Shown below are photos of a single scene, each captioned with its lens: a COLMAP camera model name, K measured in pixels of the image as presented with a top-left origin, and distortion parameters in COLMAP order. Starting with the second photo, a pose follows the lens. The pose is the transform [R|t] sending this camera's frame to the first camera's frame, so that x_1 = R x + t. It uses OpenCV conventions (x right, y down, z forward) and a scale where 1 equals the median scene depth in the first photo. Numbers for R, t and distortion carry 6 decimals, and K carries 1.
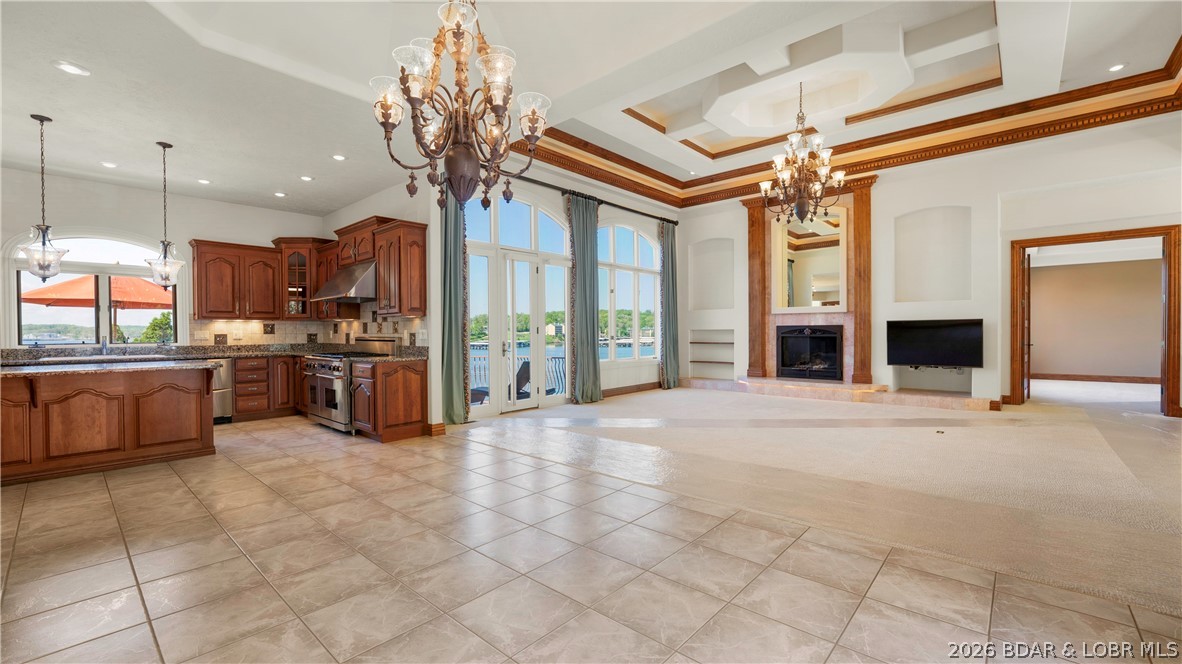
lens RADIAL K [[480.4, 0, 590.5], [0, 480.4, 334.6], [0, 0, 1]] dist [0.000145, -0.000405]
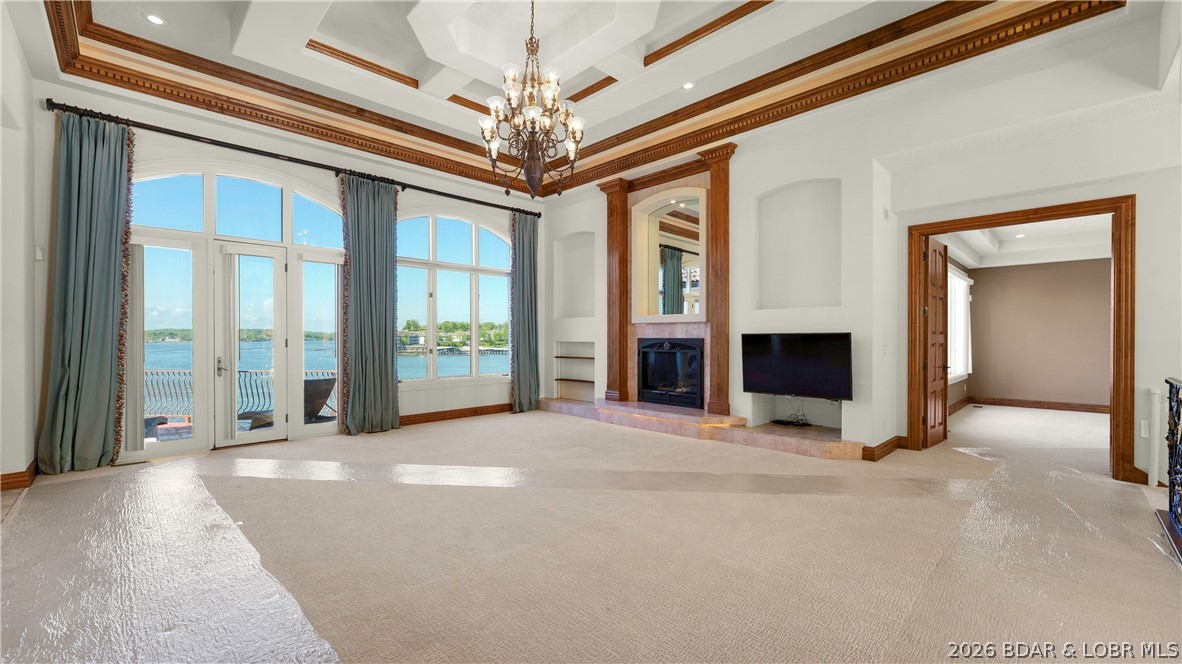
lens RADIAL K [[480.4, 0, 570.6], [0, 480.4, 338.9], [0, 0, 1]] dist [0.000145, -0.000405]
pose [[0.997419, 0.007397, -0.071414, 0.380725], [-0.007798, 0.999955, -0.005333, -0.013601], [0.071371, 0.005876, 0.997433, 0.213314]]
